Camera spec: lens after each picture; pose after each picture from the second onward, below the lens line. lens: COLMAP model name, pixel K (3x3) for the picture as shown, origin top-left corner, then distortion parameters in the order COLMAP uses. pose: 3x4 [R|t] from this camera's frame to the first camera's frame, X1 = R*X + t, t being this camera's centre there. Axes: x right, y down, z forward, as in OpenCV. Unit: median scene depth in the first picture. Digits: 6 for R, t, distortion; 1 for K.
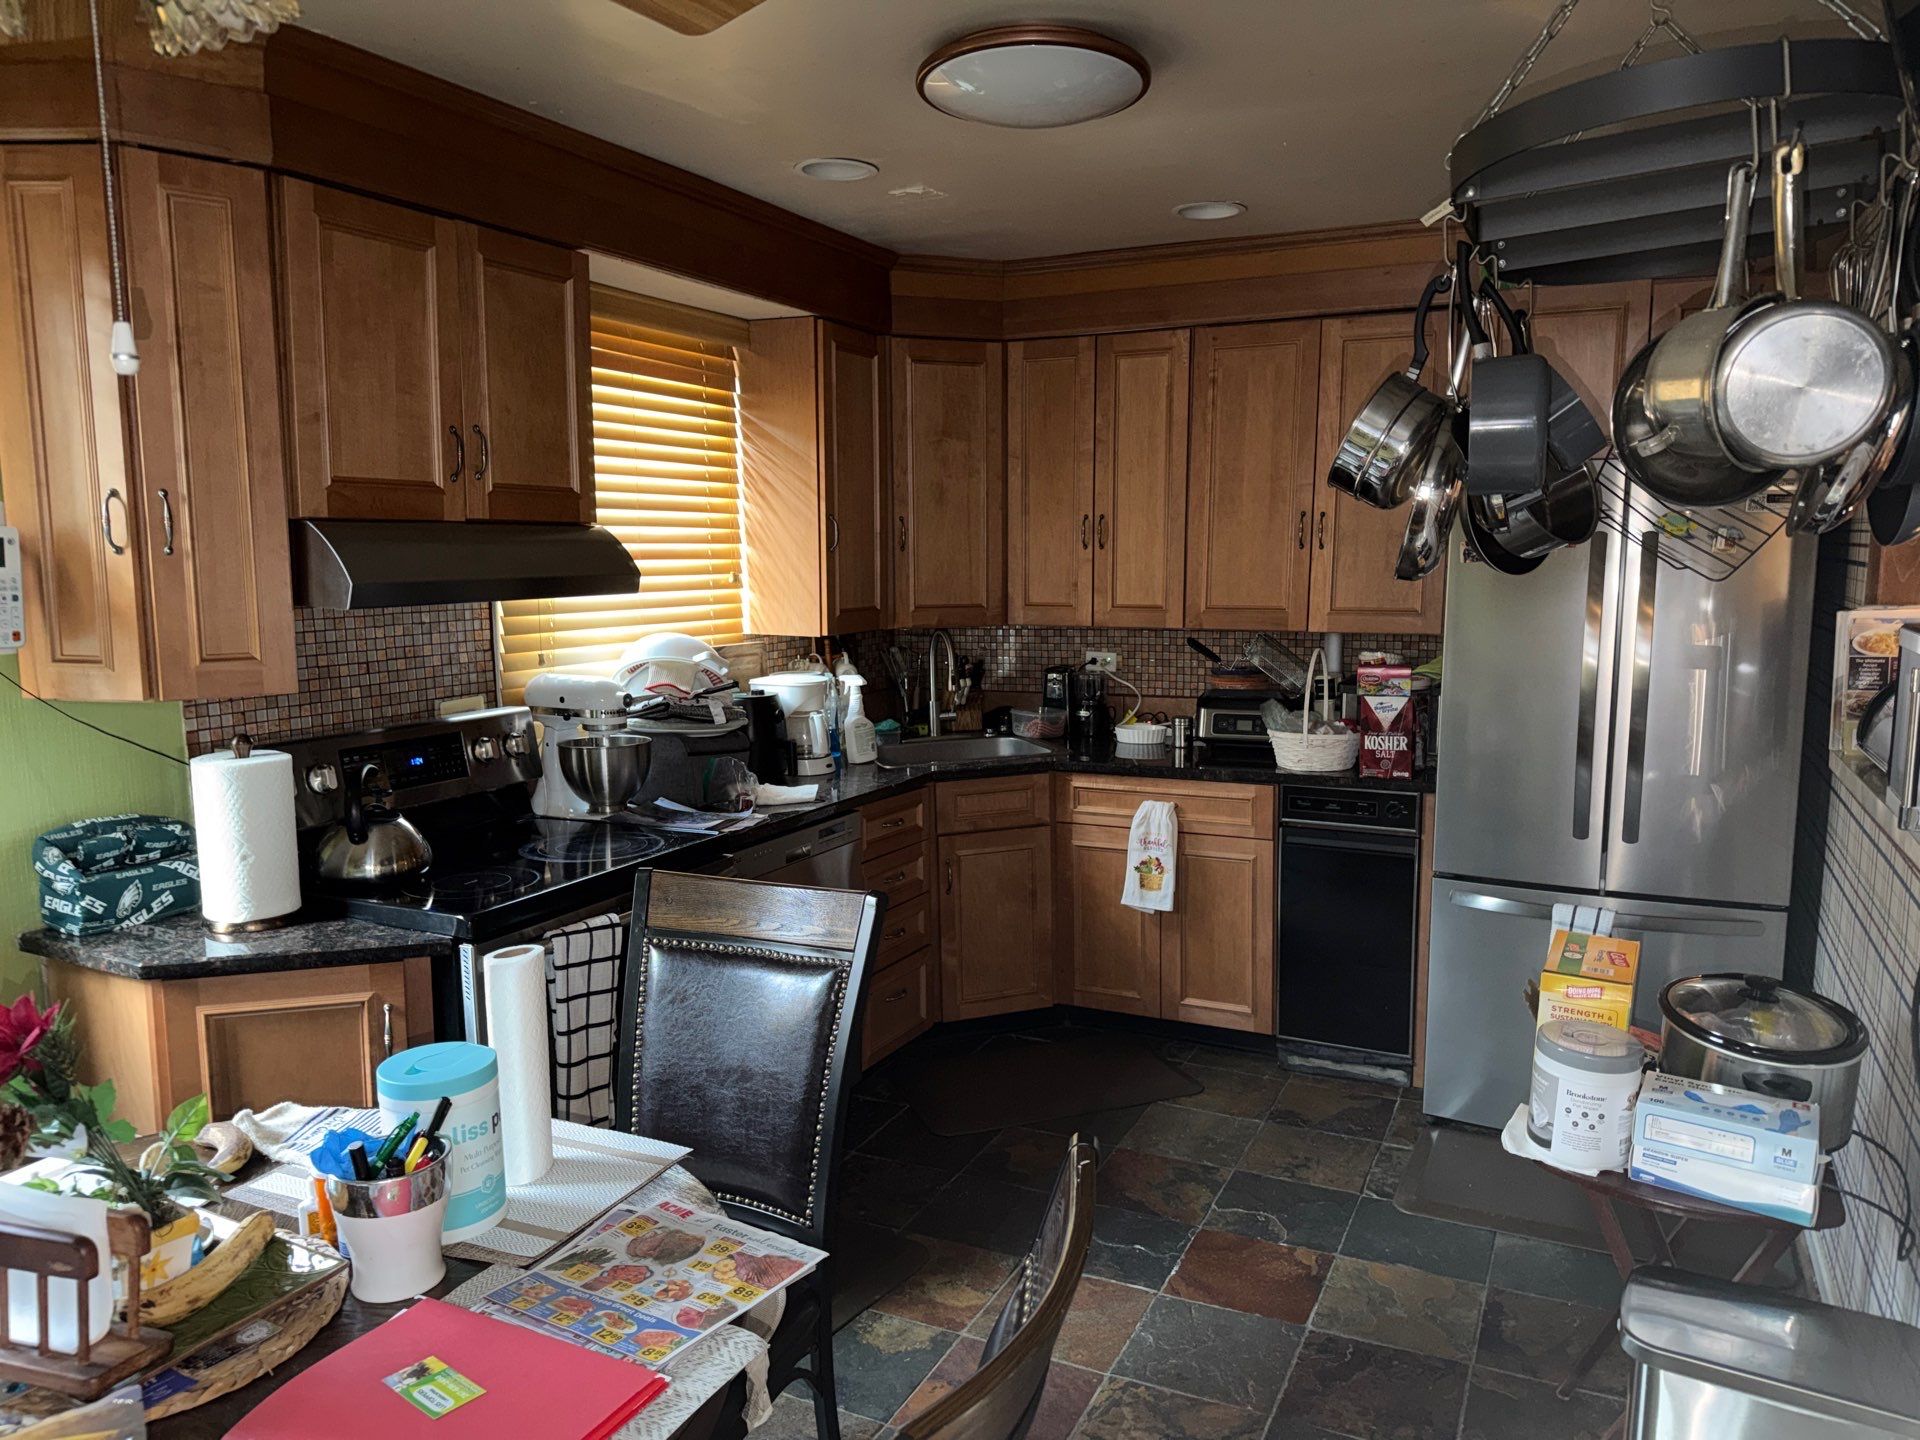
lens RADIAL K [[1396.9, 0, 969.9], [0, 1396.9, 739.3], [0, 0, 1]] dist [0.046612, -0.048194]
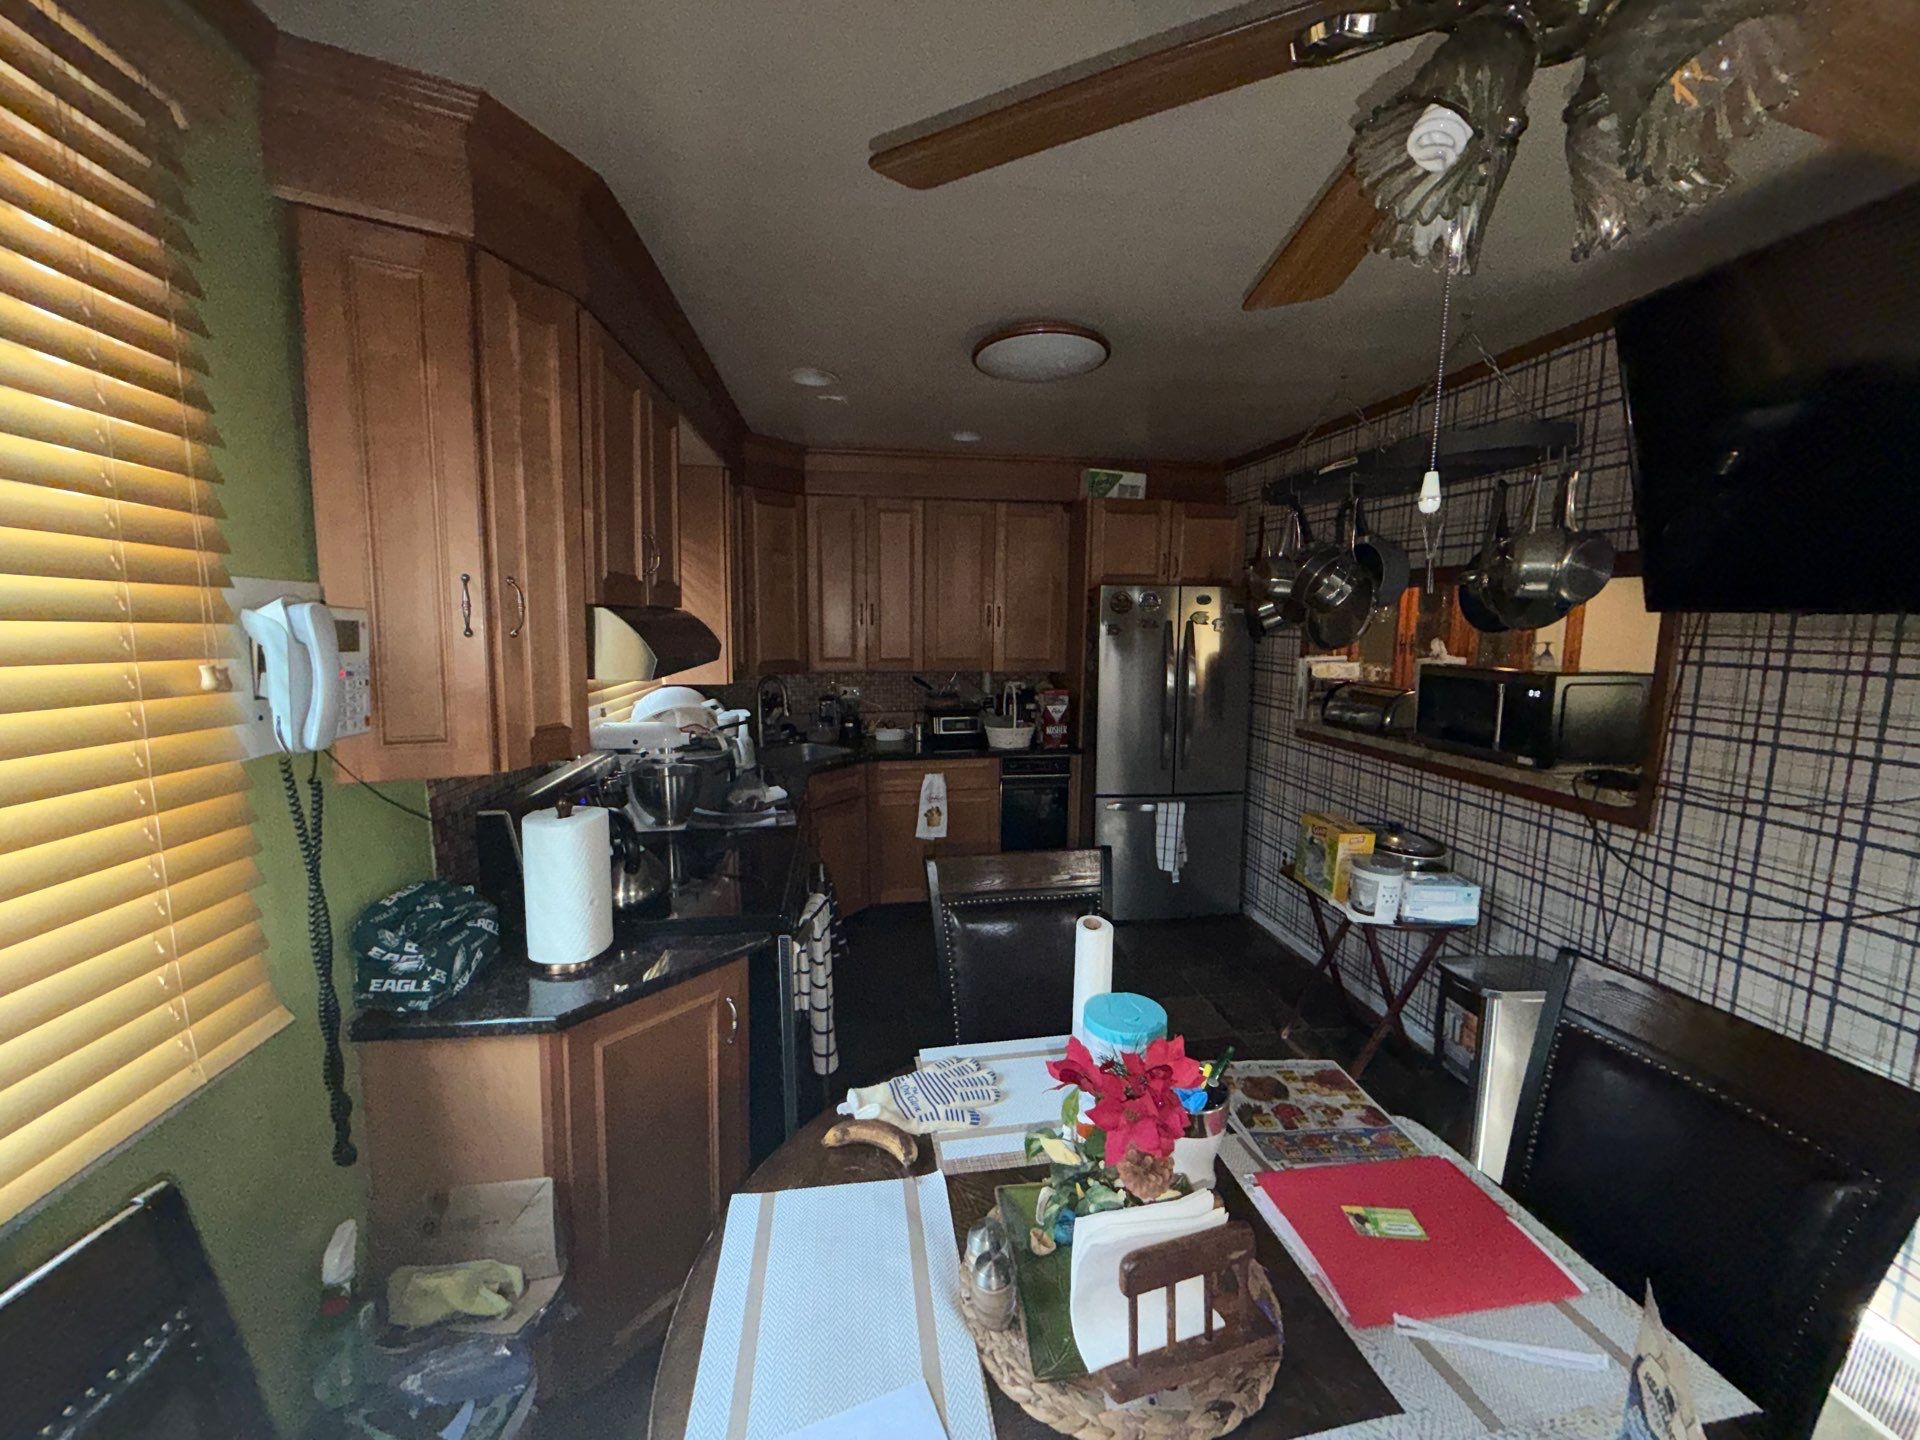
lens RADIAL K [[789.7, 0, 962.7], [0, 789.7, 712.6], [0, 0, 1]] dist [0.007981, 0.000754]
pose [[0.818513, -0.058260, 0.571526, -0.426965], [0.068522, 0.997643, 0.003563, -0.034427], [-0.570387, 0.036246, 0.820576, 0.204705]]
